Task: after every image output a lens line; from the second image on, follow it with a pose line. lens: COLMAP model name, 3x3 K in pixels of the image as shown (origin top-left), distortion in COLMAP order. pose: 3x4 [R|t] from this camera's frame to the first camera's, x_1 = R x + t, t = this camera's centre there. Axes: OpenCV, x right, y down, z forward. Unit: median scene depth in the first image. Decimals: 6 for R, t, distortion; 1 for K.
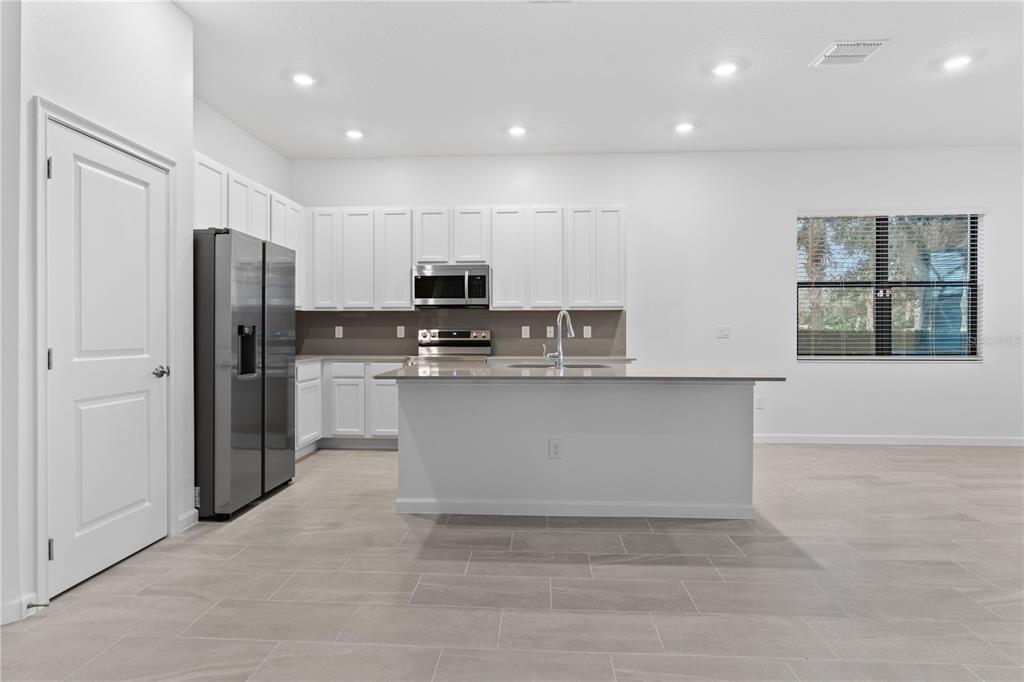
lens RADIAL K [[557.9, 0, 503.7], [0, 557.9, 335.3], [0, 0, 1]] dist [-0.002464, -0.000824]
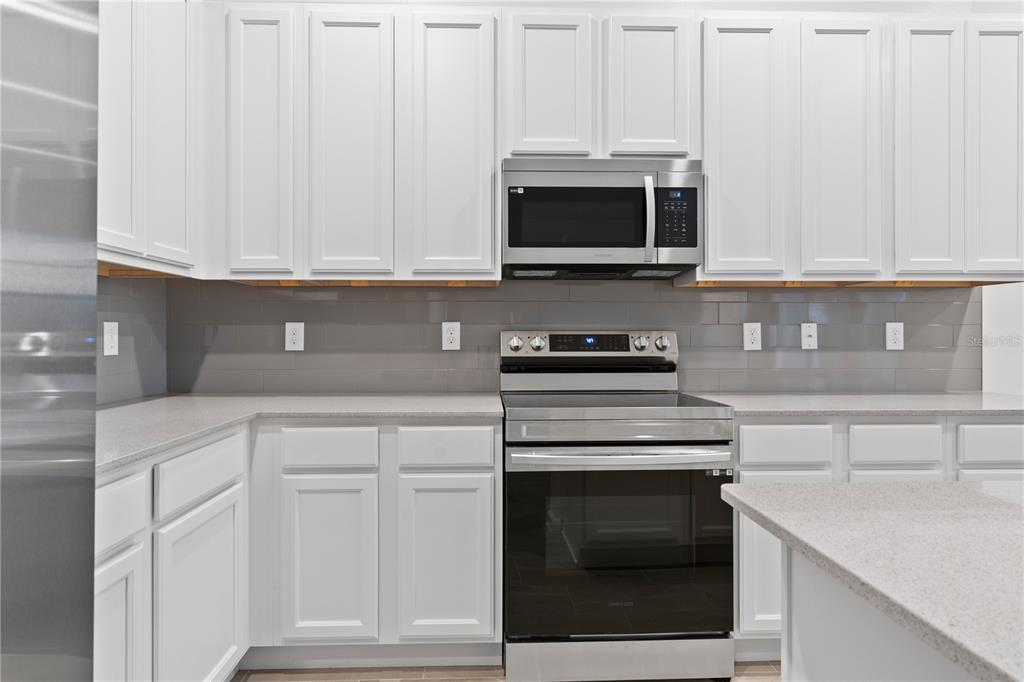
lens RADIAL K [[578.6, 0, 512.0], [0, 578.6, 341.0], [0, 0, 1]] dist [0.003530, 0.000937]
pose [[0.995117, -0.000929, 0.098699, -0.210644], [0.000977, 0.999999, -0.000444, -0.002782], [-0.098699, 0.000539, 0.995117, 0.659191]]
